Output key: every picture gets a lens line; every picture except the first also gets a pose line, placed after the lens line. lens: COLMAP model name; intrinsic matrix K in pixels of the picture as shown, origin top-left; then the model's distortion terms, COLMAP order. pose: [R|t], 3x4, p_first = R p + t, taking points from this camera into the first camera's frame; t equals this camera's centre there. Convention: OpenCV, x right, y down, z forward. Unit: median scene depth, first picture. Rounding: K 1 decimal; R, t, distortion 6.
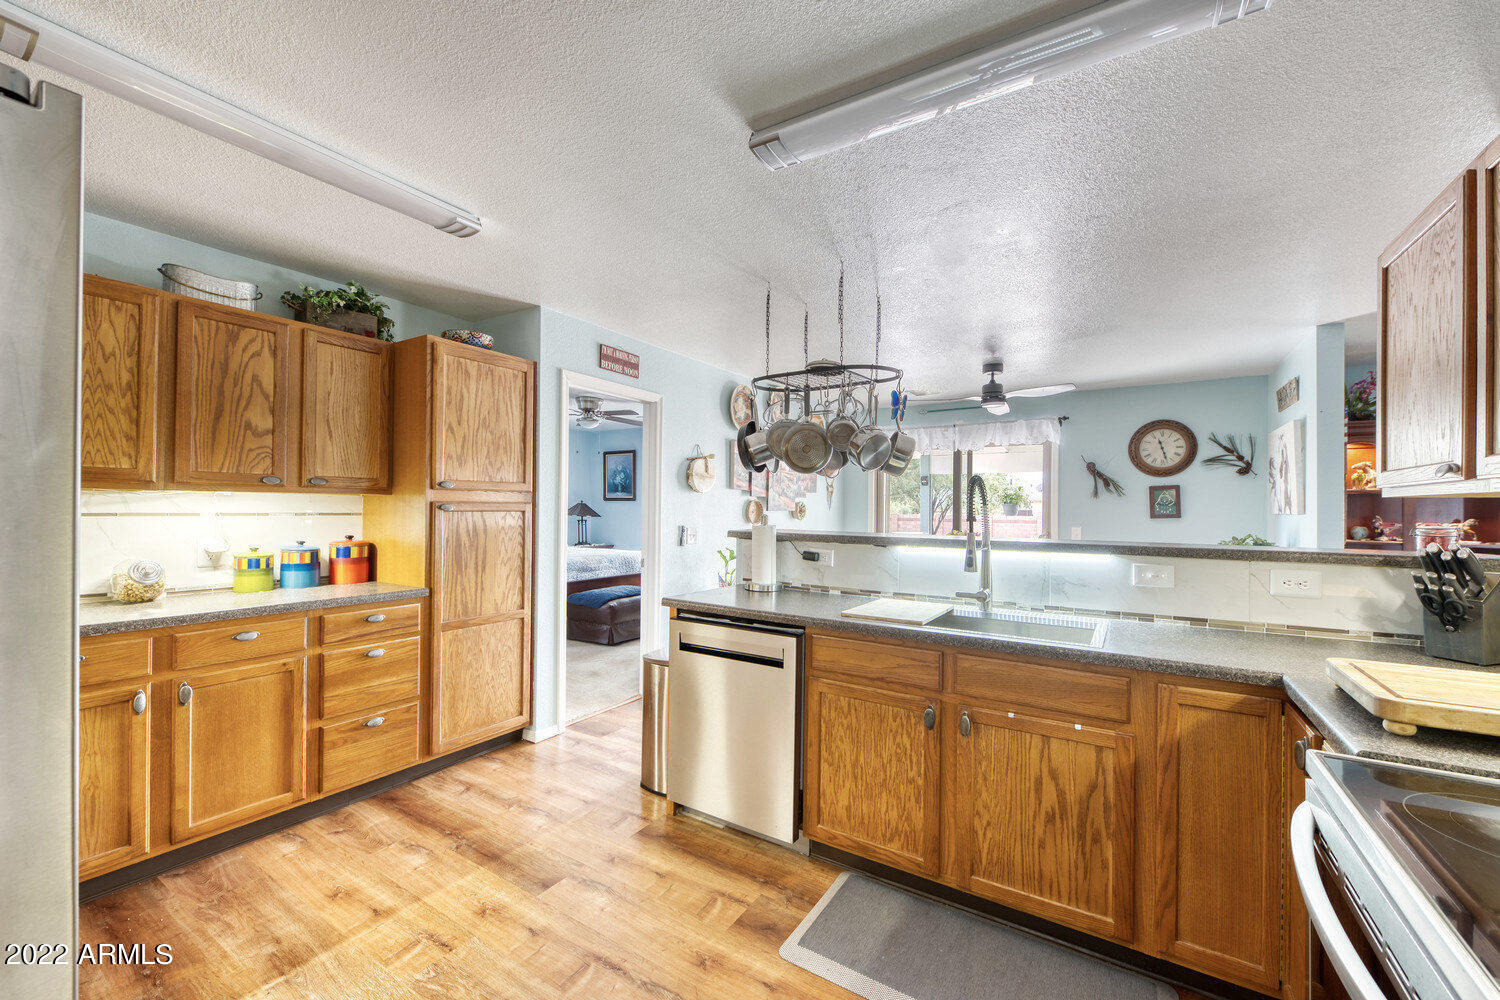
lens RADIAL K [[615.9, 0, 759.5], [0, 615.9, 507.6], [0, 0, 1]] dist [0.006451, -0.001338]
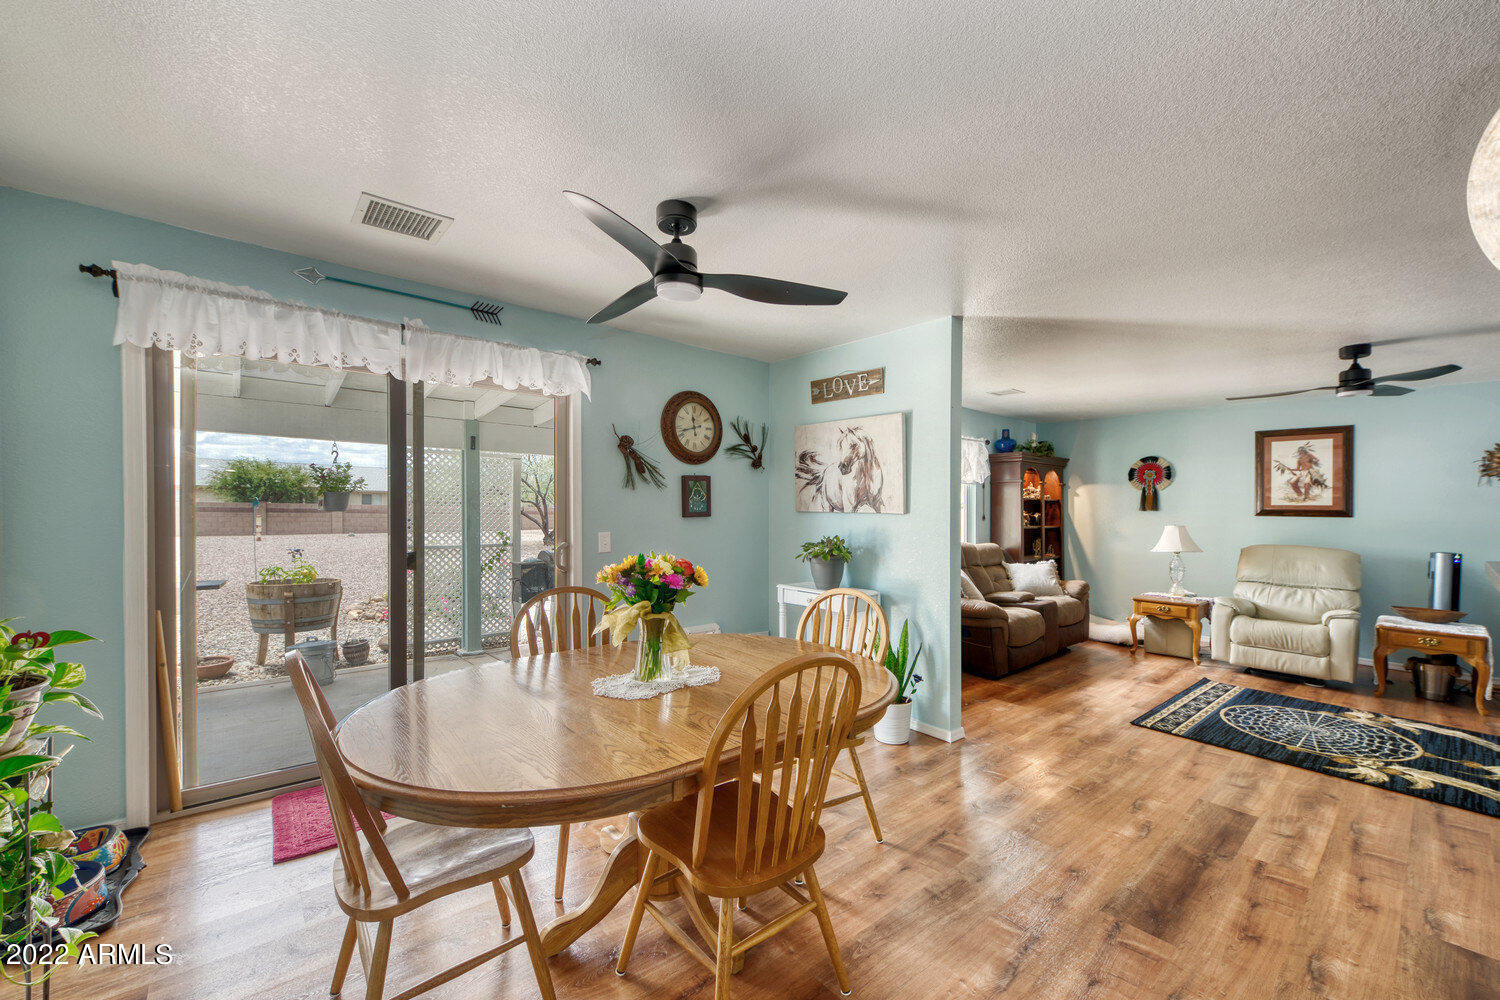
lens RADIAL K [[615.9, 0, 752.4], [0, 615.9, 492.1], [0, 0, 1]] dist [0.006451, -0.001338]
pose [[0.297272, 0.020169, 0.954580, -0.070864], [-0.012449, 0.999774, -0.017247, -0.002115], [-0.954712, -0.006757, 0.297456, 0.706808]]
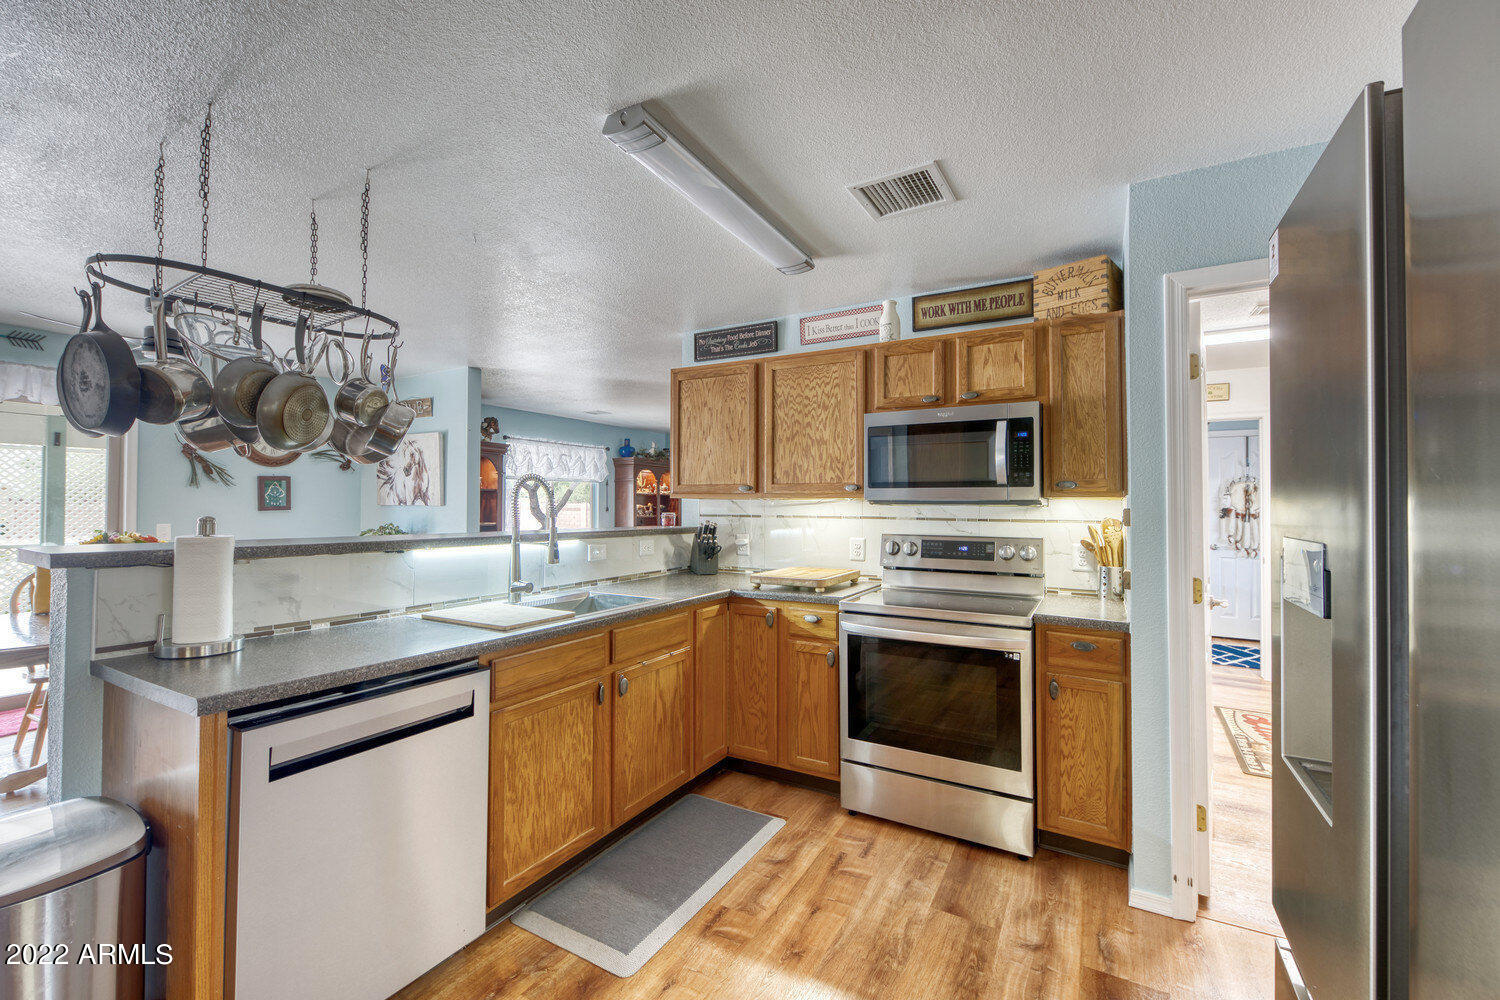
lens RADIAL K [[615.9, 0, 746.5], [0, 615.9, 494.8], [0, 0, 1]] dist [0.006451, -0.001338]
pose [[-0.045726, 0.006323, 0.998934, -0.339583], [-0.006308, 0.999958, -0.006618, -0.005283], [-0.998934, -0.006603, -0.045684, 0.315696]]
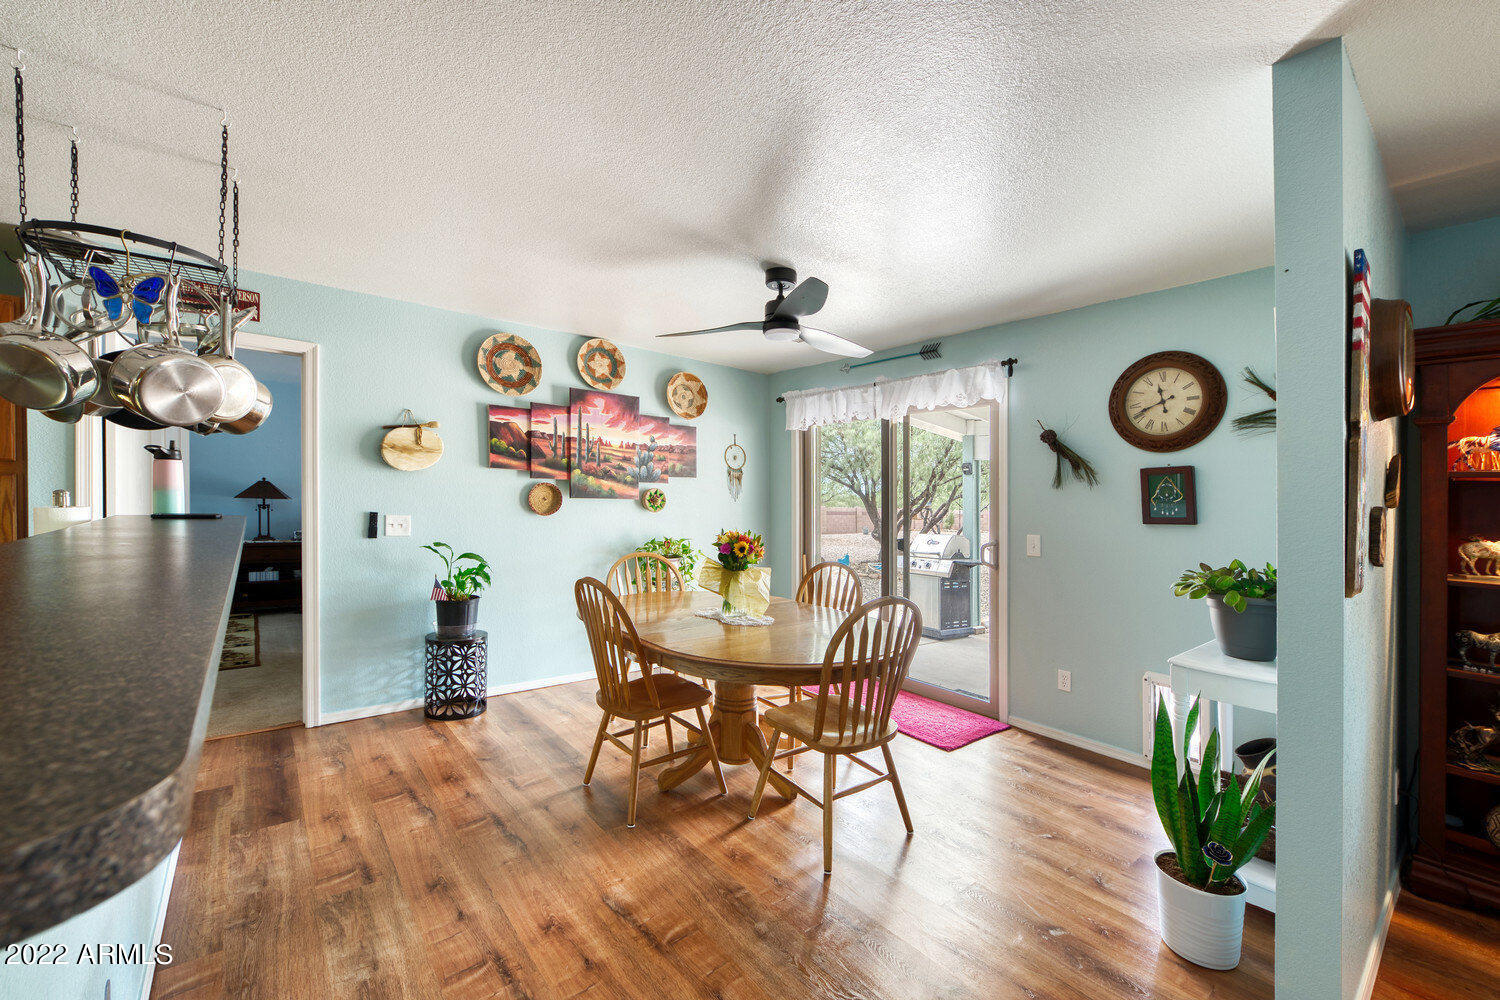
lens RADIAL K [[615.9, 0, 760.8], [0, 615.9, 497.5], [0, 0, 1]] dist [0.006451, -0.001338]
pose [[0.944463, 0.017874, -0.328130, 0.496149], [-0.021755, 0.999730, -0.008159, 0.005384], [0.327896, 0.014844, 0.944597, 0.343743]]
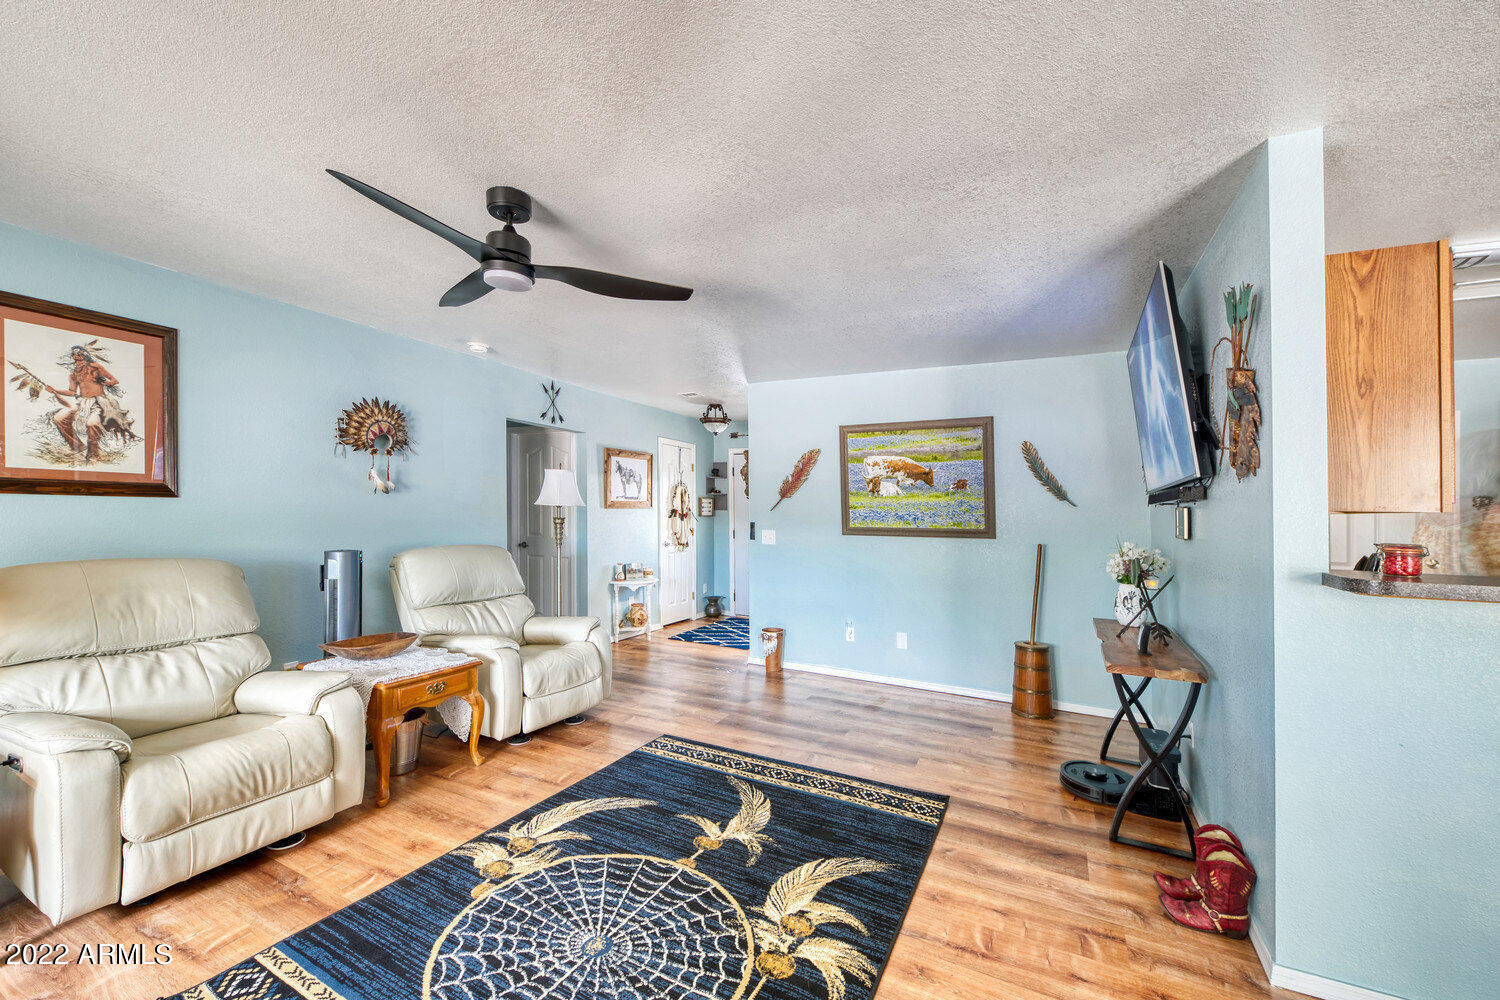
lens RADIAL K [[615.9, 0, 761.7], [0, 615.9, 505.4], [0, 0, 1]] dist [0.006451, -0.001338]
pose [[-0.997246, -0.028311, -0.068549, 0.758160], [-0.027675, 0.999565, -0.010208, 0.008393], [0.068808, -0.008283, -0.997596, 0.653748]]
